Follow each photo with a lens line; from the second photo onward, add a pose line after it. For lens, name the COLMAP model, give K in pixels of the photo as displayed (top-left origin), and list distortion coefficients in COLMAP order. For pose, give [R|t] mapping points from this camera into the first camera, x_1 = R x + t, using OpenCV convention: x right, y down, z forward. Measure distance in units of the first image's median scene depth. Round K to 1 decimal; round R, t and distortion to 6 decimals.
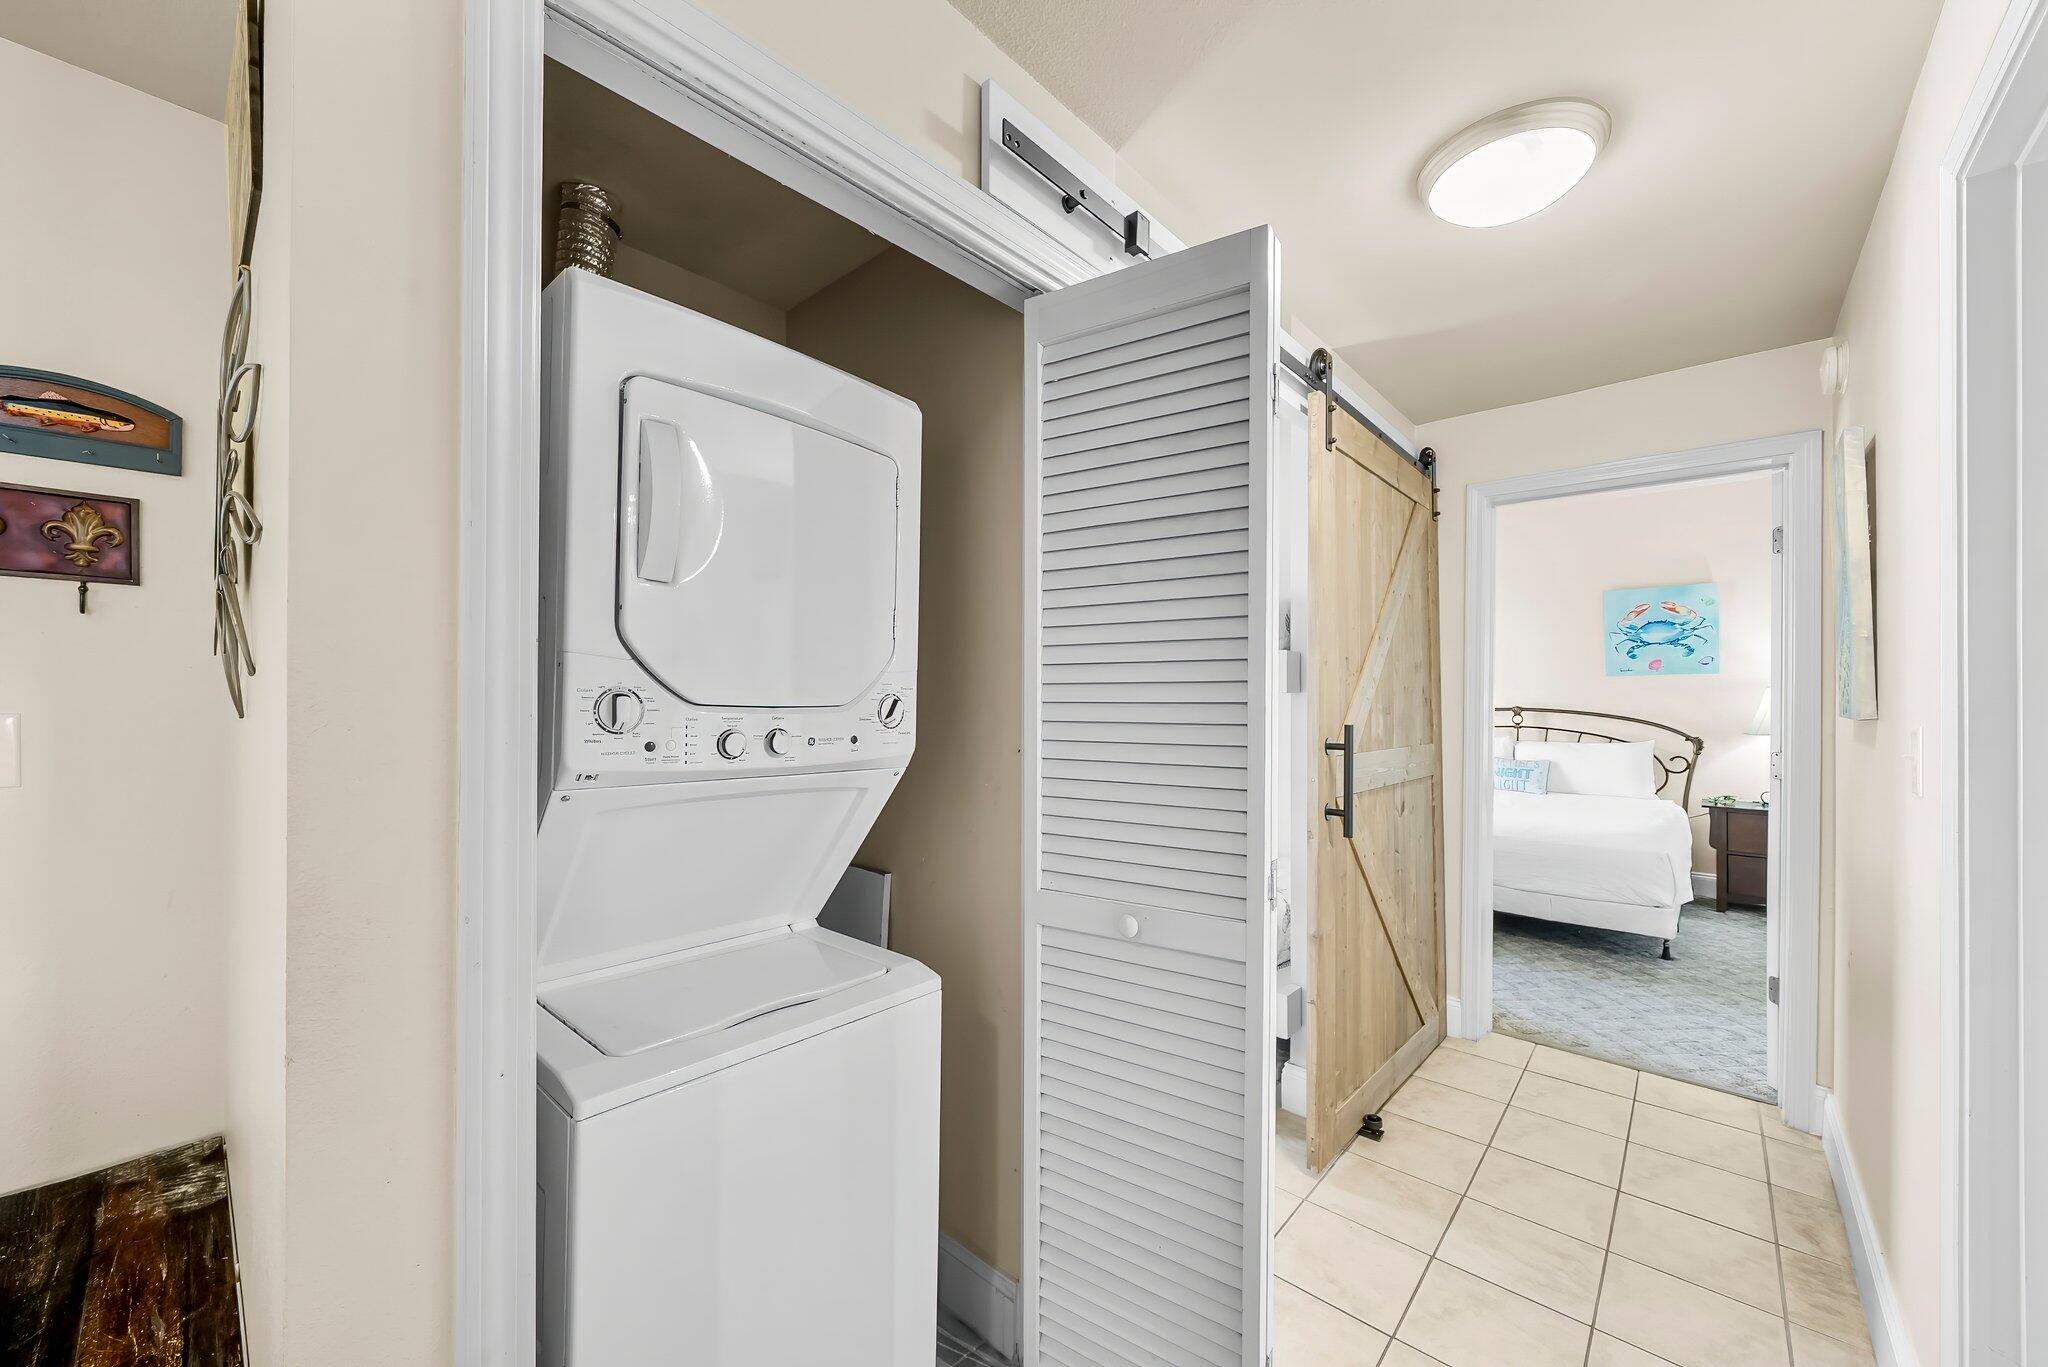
lens RADIAL K [[765.2, 0, 1024.0], [0, 765.2, 683.5], [0, 0, 1]] dist [-0.000178, 0.000005]
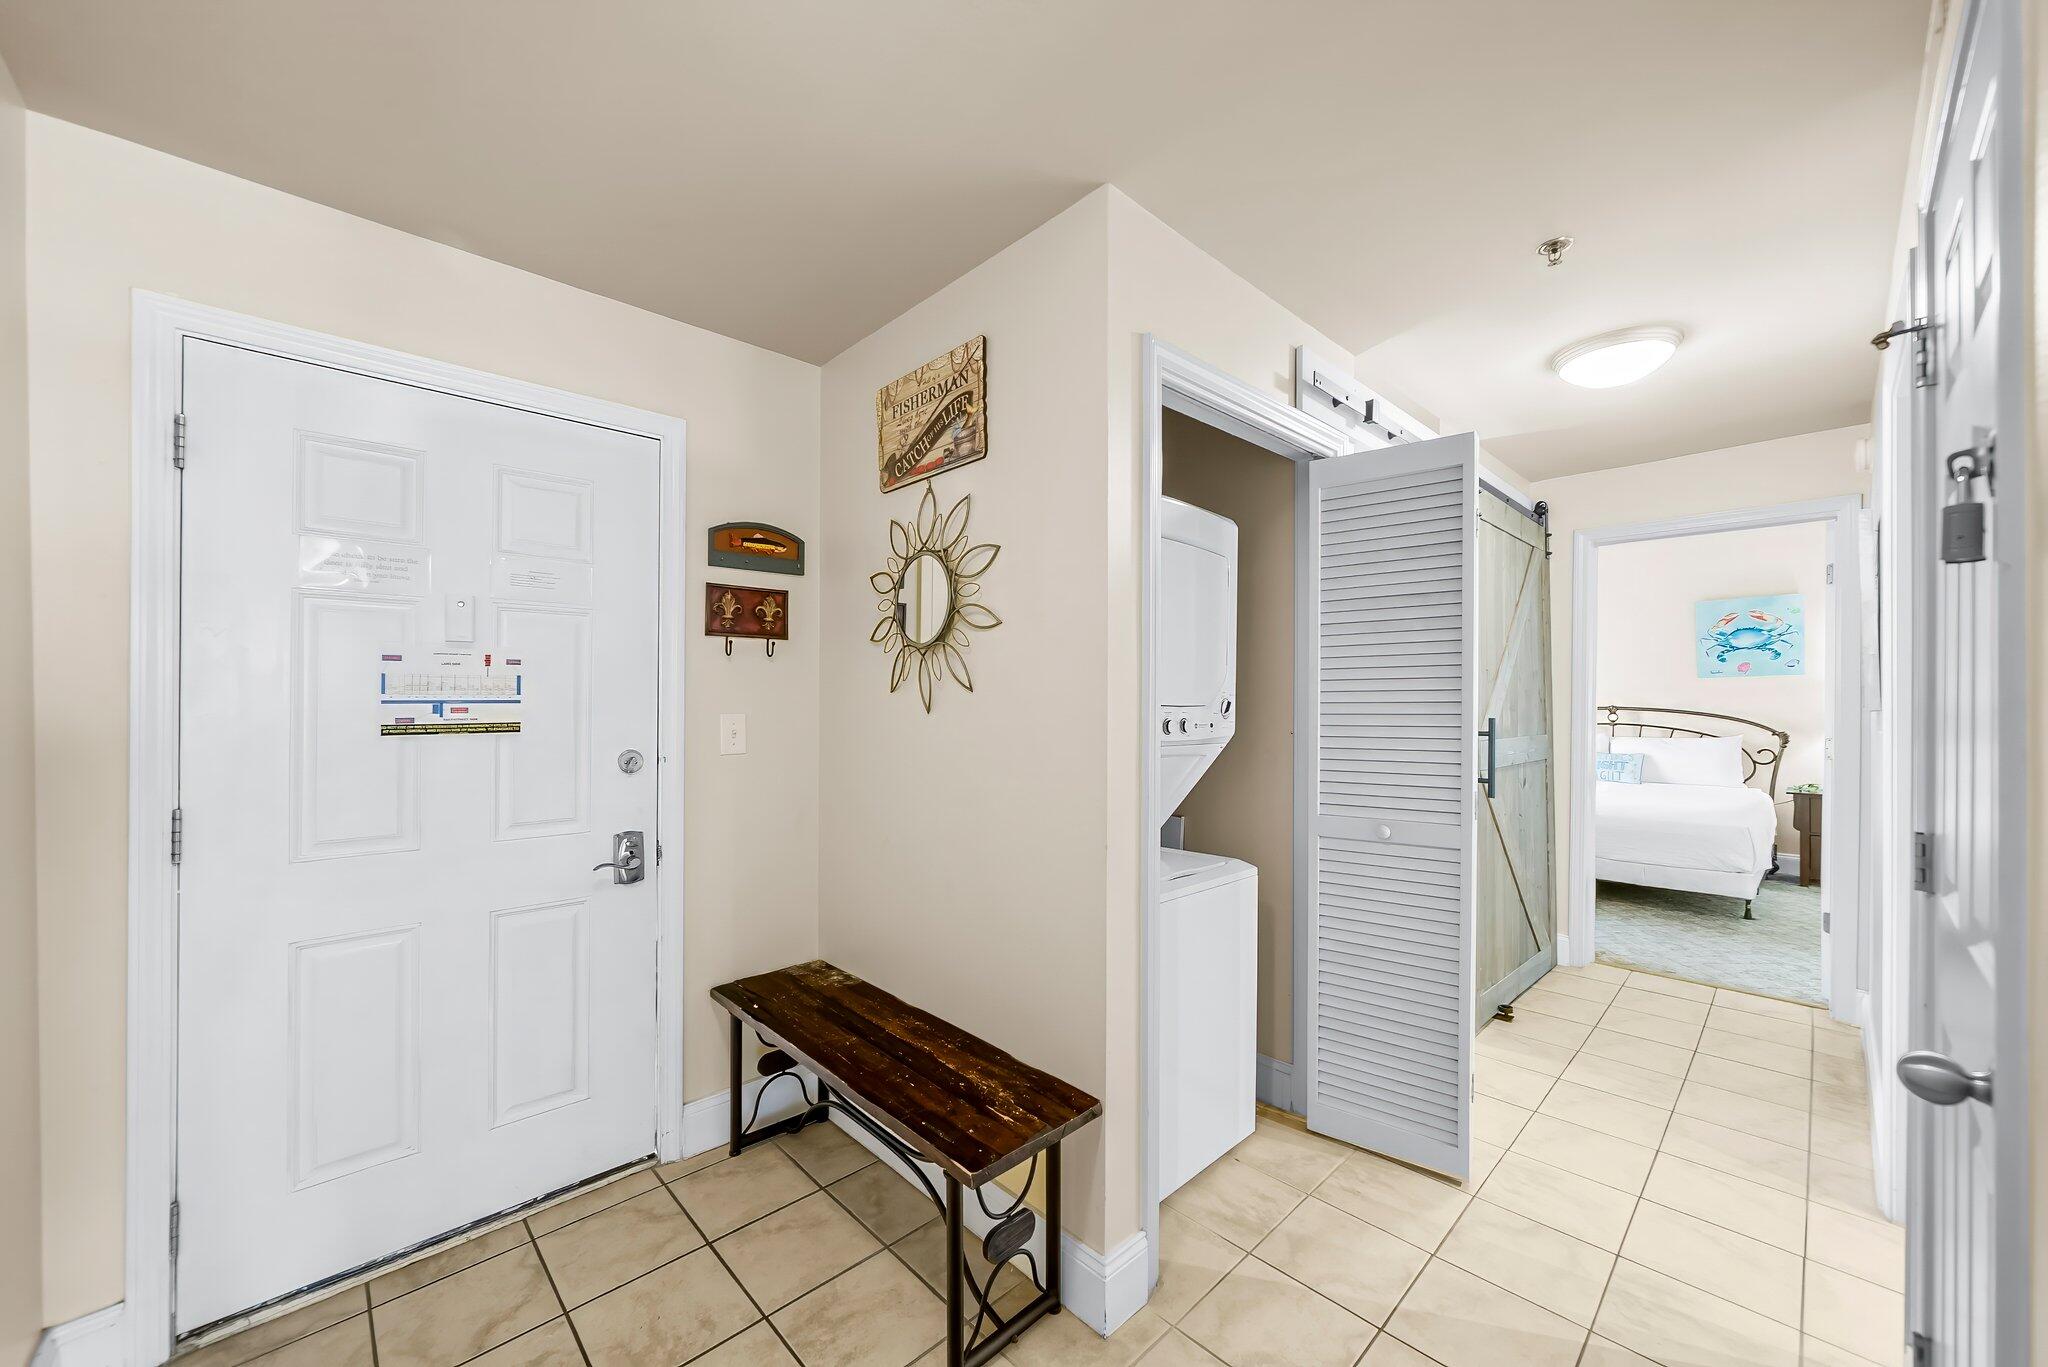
lens RADIAL K [[764.9, 0, 1025.2], [0, 764.9, 697.7], [0, 0, 1]] dist [-0.000315, -0.000076]
pose [[0.996919, -0.008065, -0.078023, -0.239070], [0.009045, 0.999884, 0.012221, -0.006301], [0.077915, -0.012889, 0.996877, -0.348881]]
